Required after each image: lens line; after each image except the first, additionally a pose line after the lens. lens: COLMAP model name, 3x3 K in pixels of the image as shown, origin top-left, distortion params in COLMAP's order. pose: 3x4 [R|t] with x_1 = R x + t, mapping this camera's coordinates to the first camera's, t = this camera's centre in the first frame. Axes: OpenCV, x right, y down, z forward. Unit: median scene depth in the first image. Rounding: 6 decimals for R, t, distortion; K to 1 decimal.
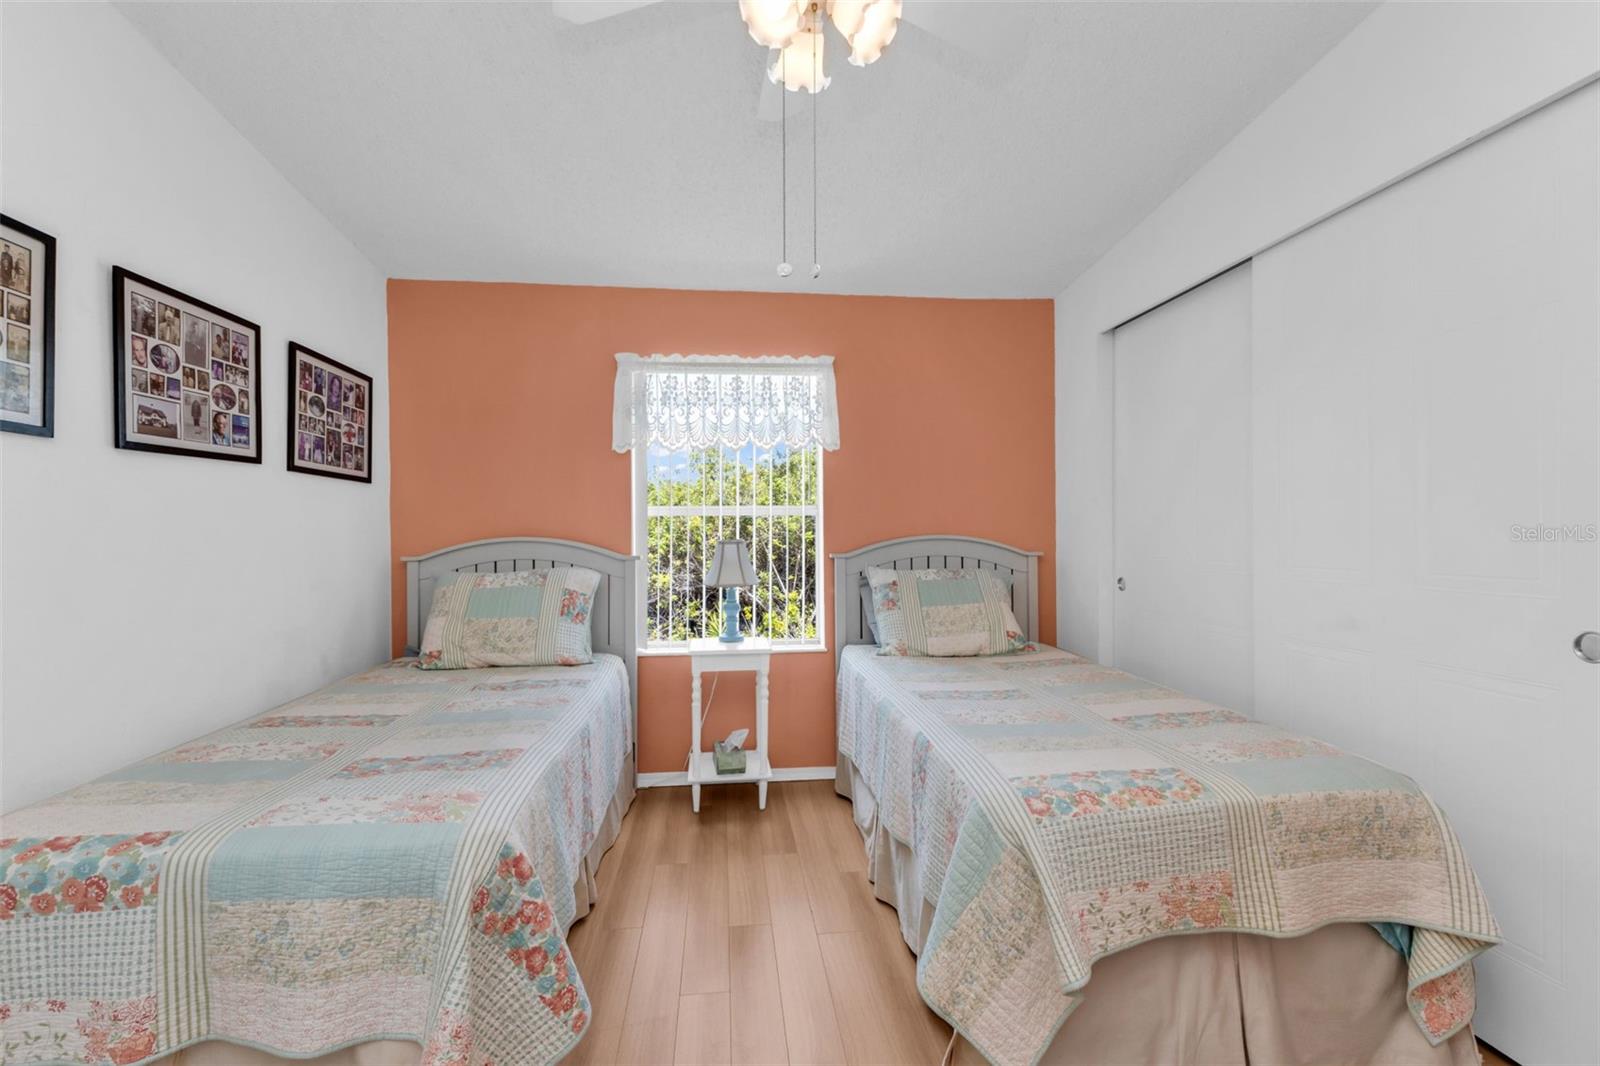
lens RADIAL K [[684.6, 0, 803.9], [0, 684.6, 530.5], [0, 0, 1]] dist [0.013470, -0.004272]
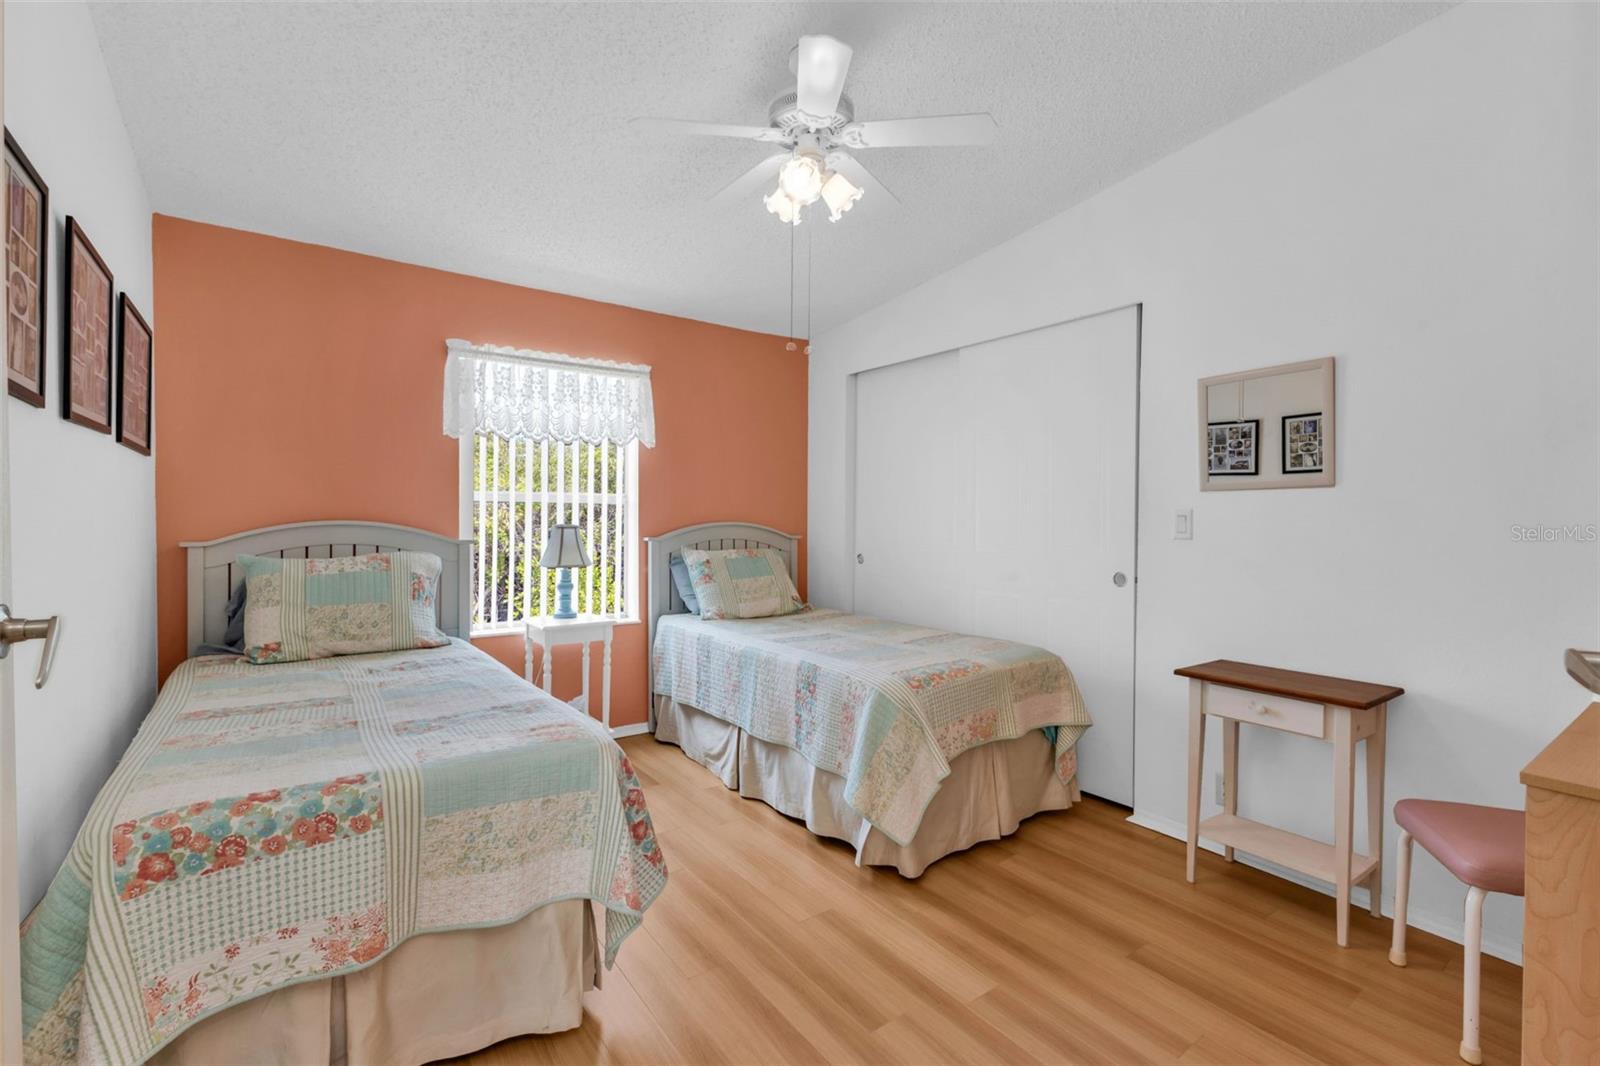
lens RADIAL K [[689.7, 0, 810.4], [0, 689.7, 523.7], [0, 0, 1]] dist [0.014173, -0.003656]
pose [[0.860852, 0.008012, 0.508793, -0.741493], [-0.012987, 0.999896, 0.006226, -0.000226], [-0.508690, -0.011968, 0.860866, -0.325797]]
